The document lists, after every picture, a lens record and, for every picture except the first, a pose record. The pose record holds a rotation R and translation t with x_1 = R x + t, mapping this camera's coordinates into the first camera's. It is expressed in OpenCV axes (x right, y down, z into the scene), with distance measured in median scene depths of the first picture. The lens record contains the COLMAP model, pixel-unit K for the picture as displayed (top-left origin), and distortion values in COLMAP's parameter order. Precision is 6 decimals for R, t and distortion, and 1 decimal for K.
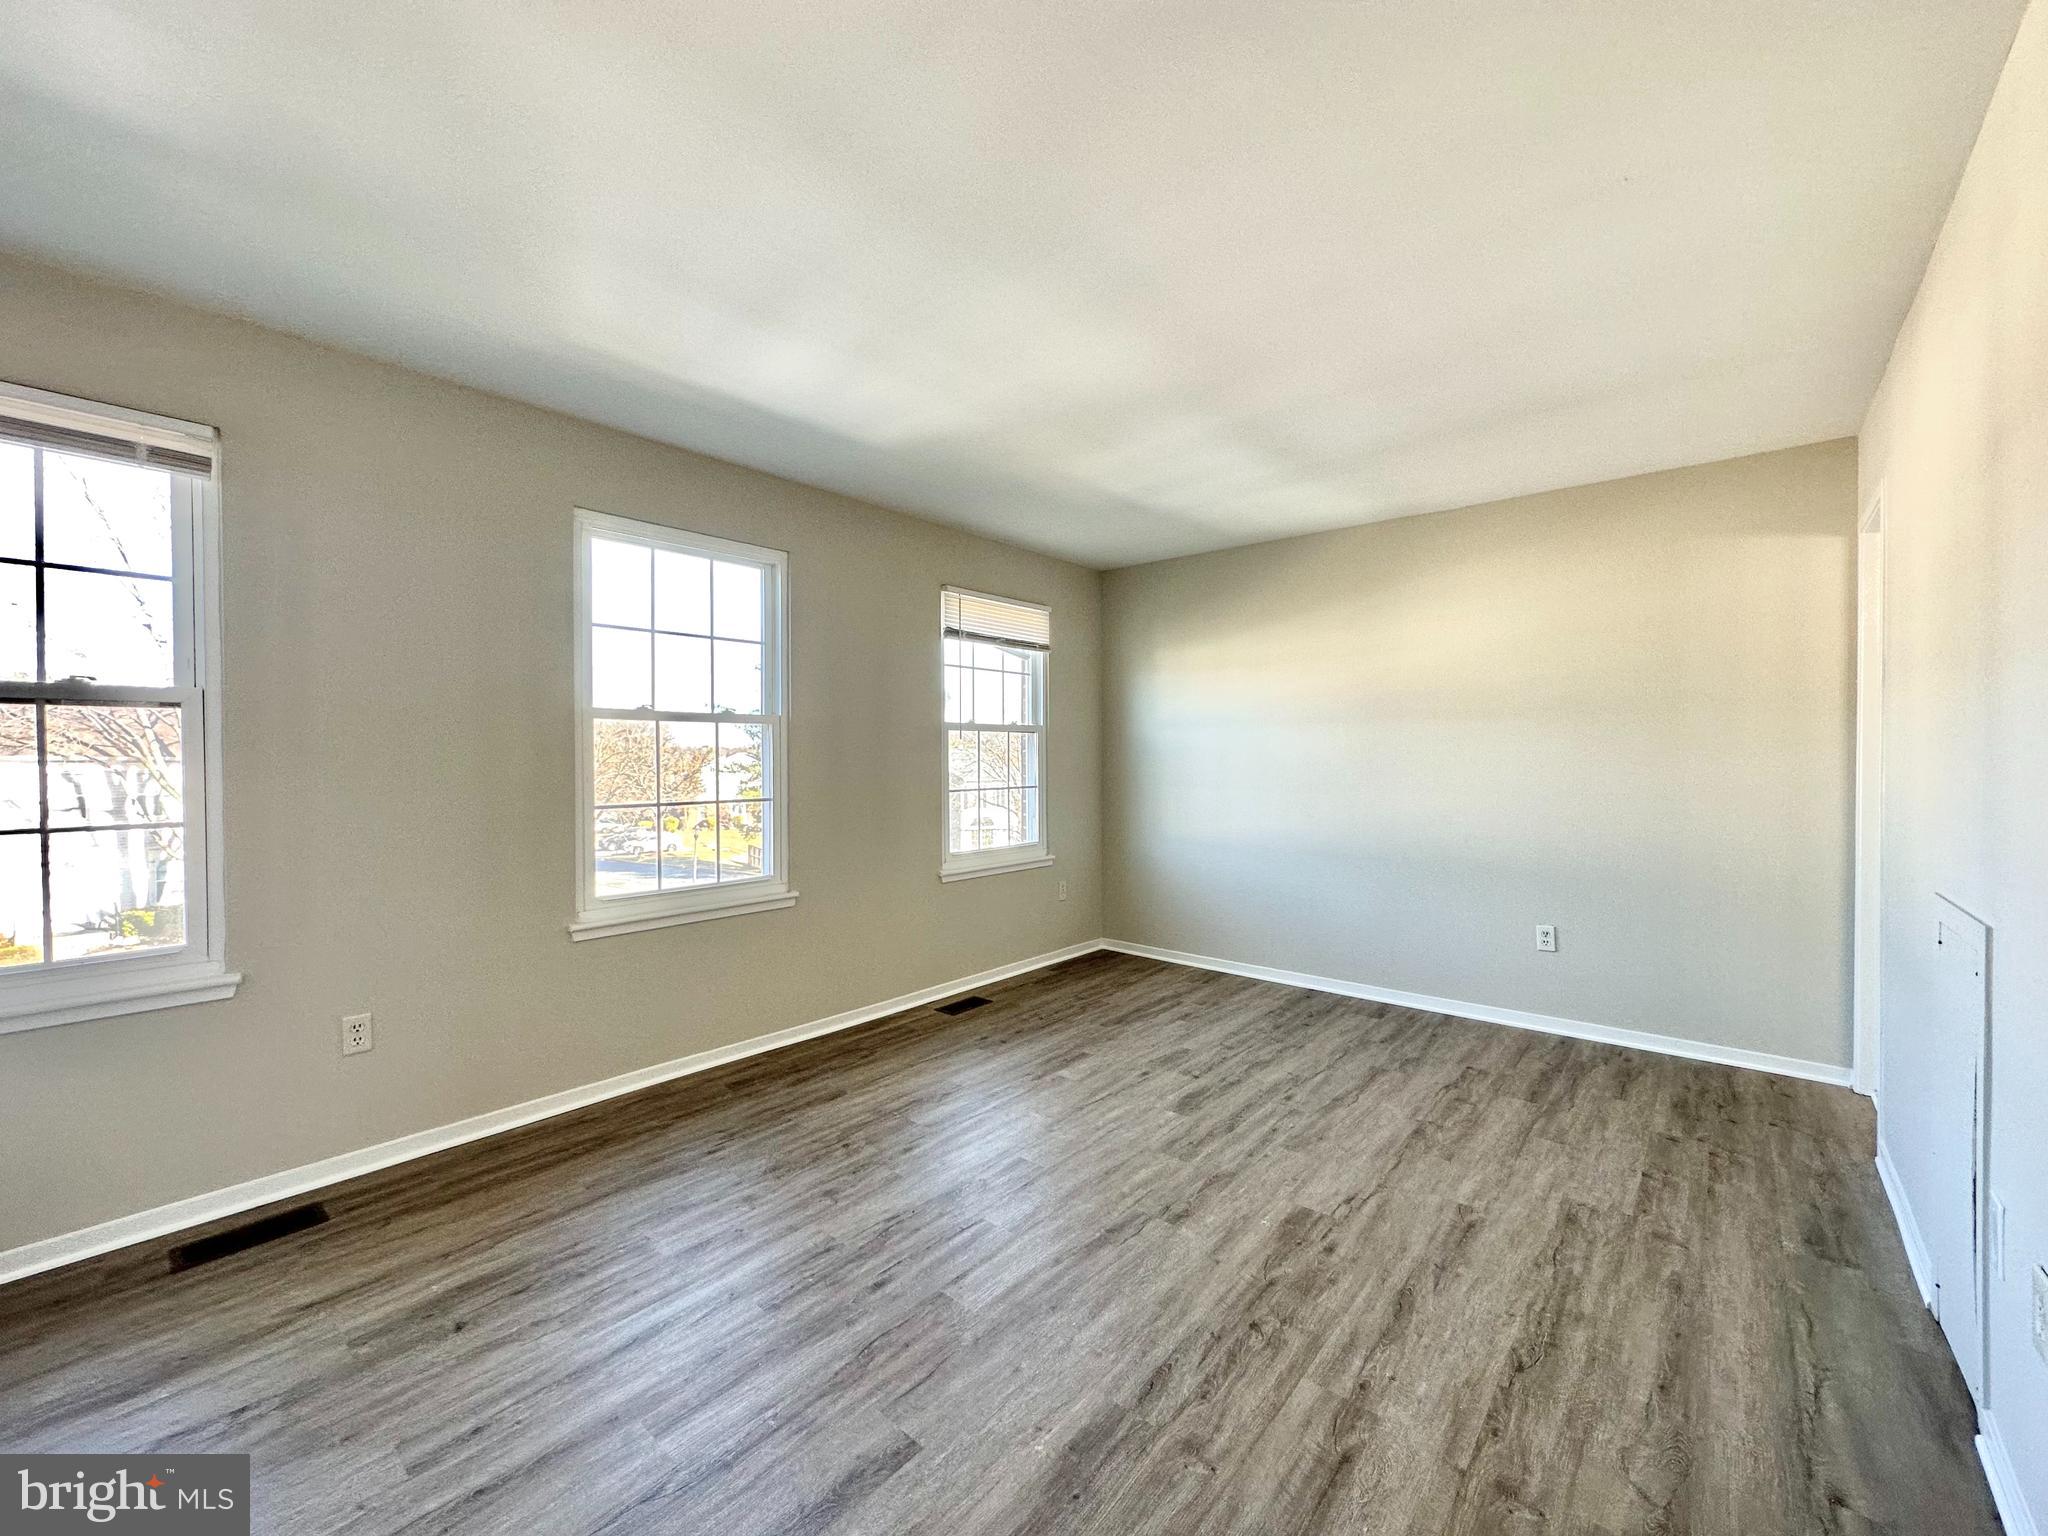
lens RADIAL K [[815.6, 0, 1024.0], [0, 815.6, 768.0], [0, 0, 1]] dist [-0.002383, 0.000620]
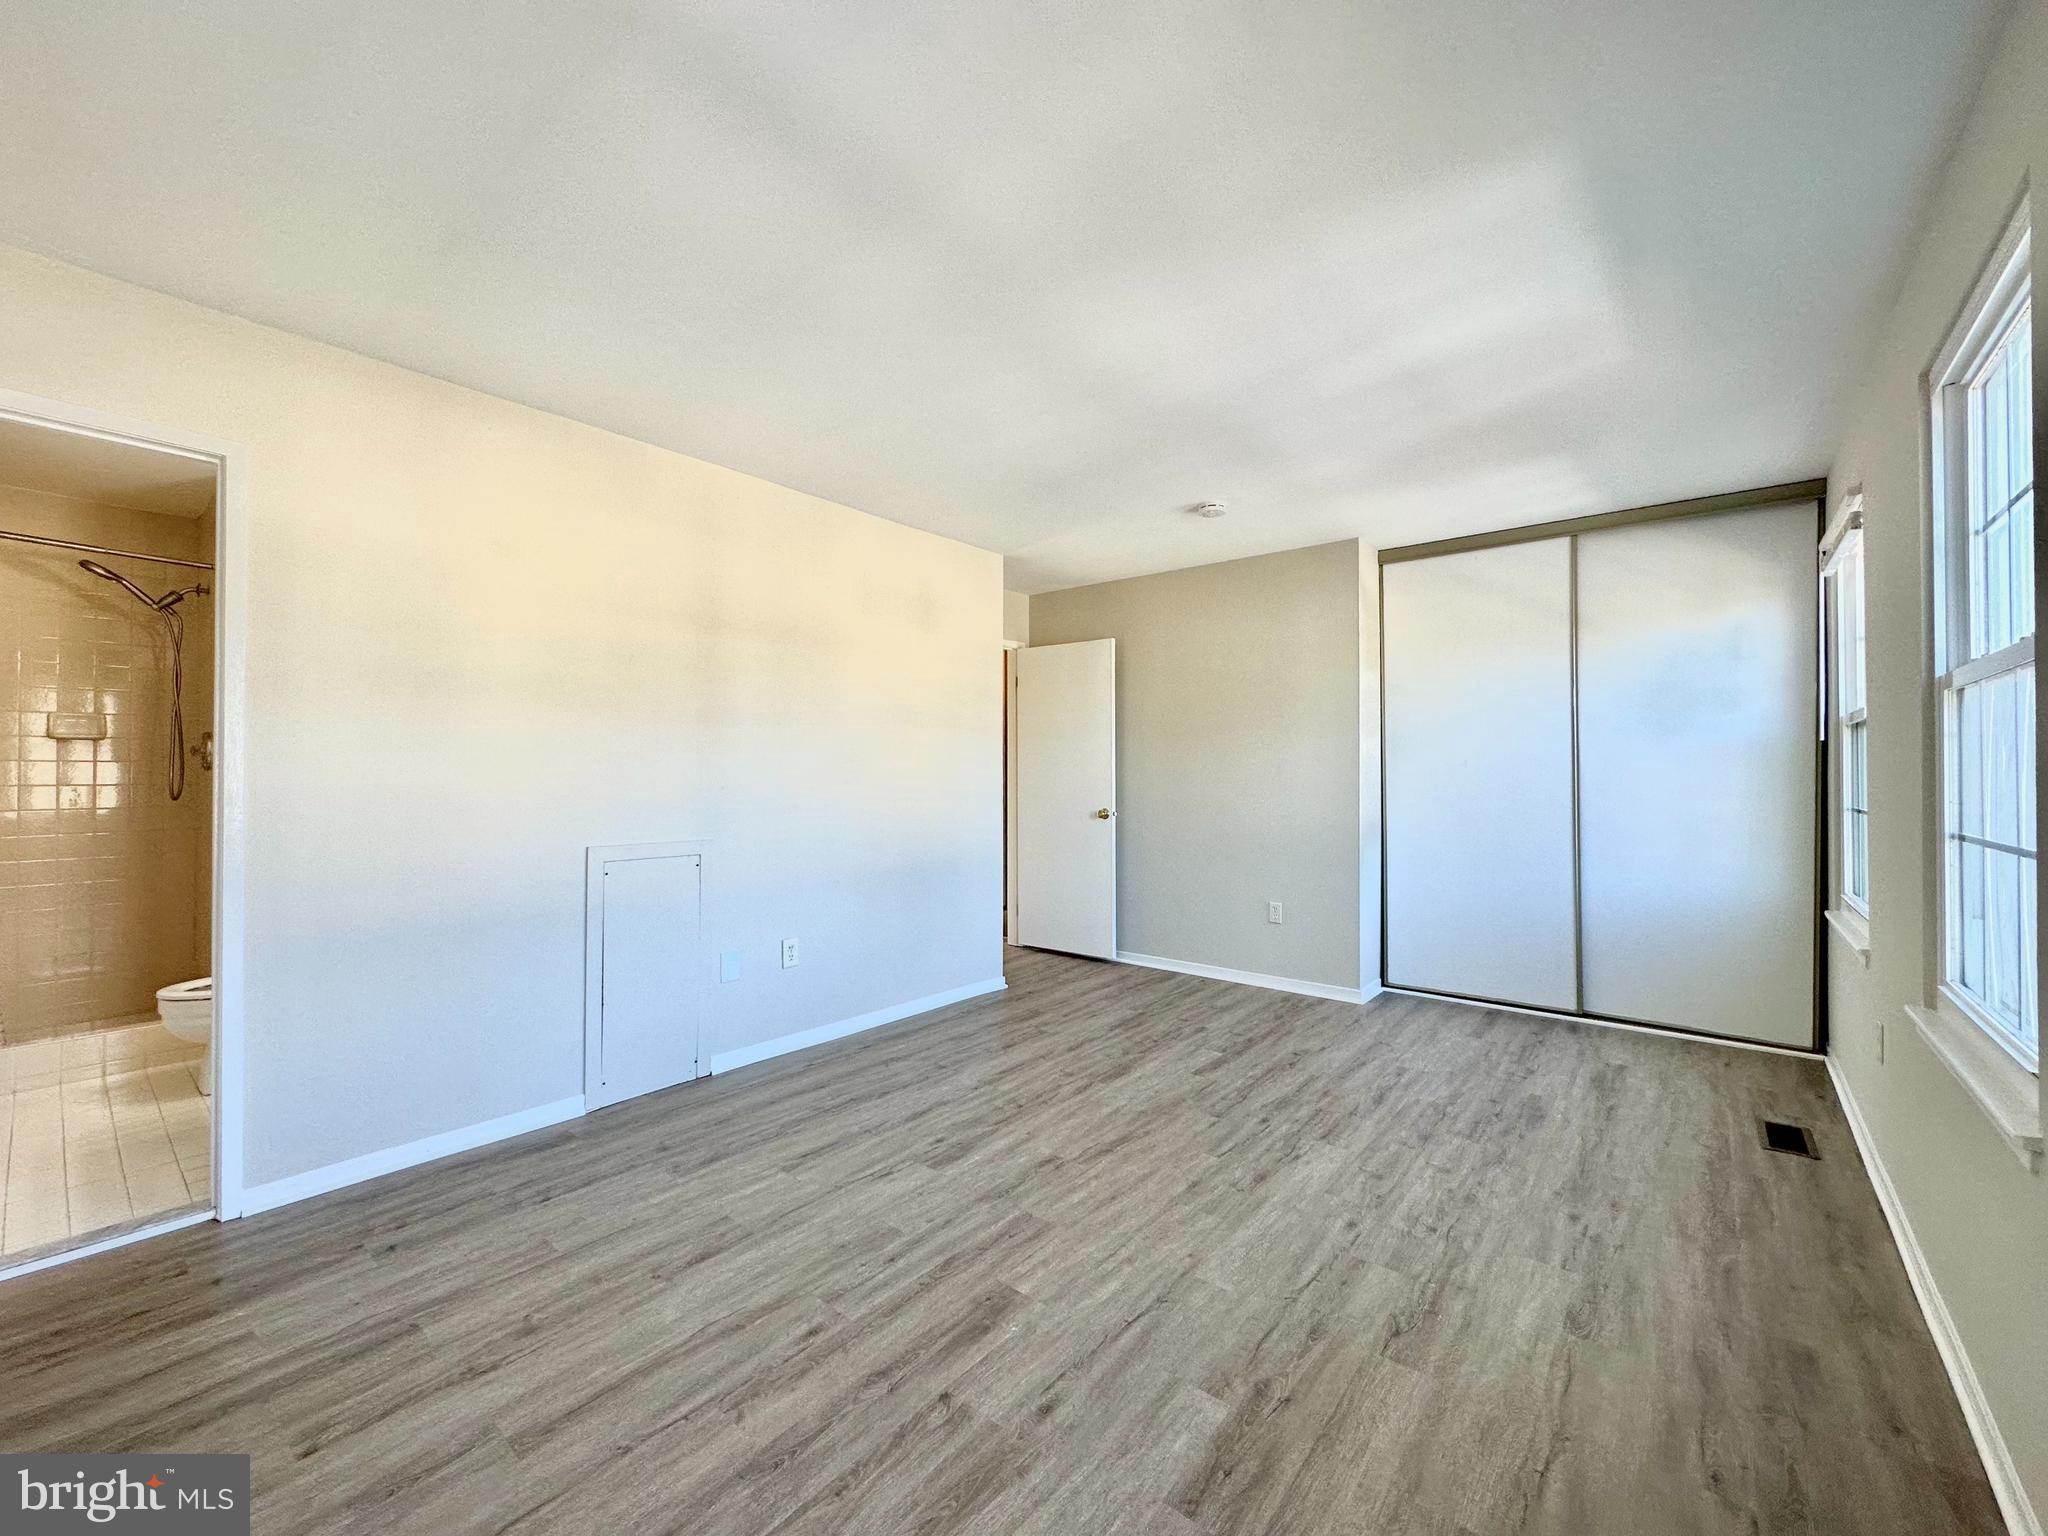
lens RADIAL K [[815.6, 0, 1024.0], [0, 815.6, 768.0], [0, 0, 1]] dist [-0.002383, 0.000620]
pose [[-0.999825, 0.000195, -0.018691, 0.239865], [0.000079, 0.999980, 0.006253, -0.008357], [0.018692, 0.006251, -0.999806, 2.080958]]
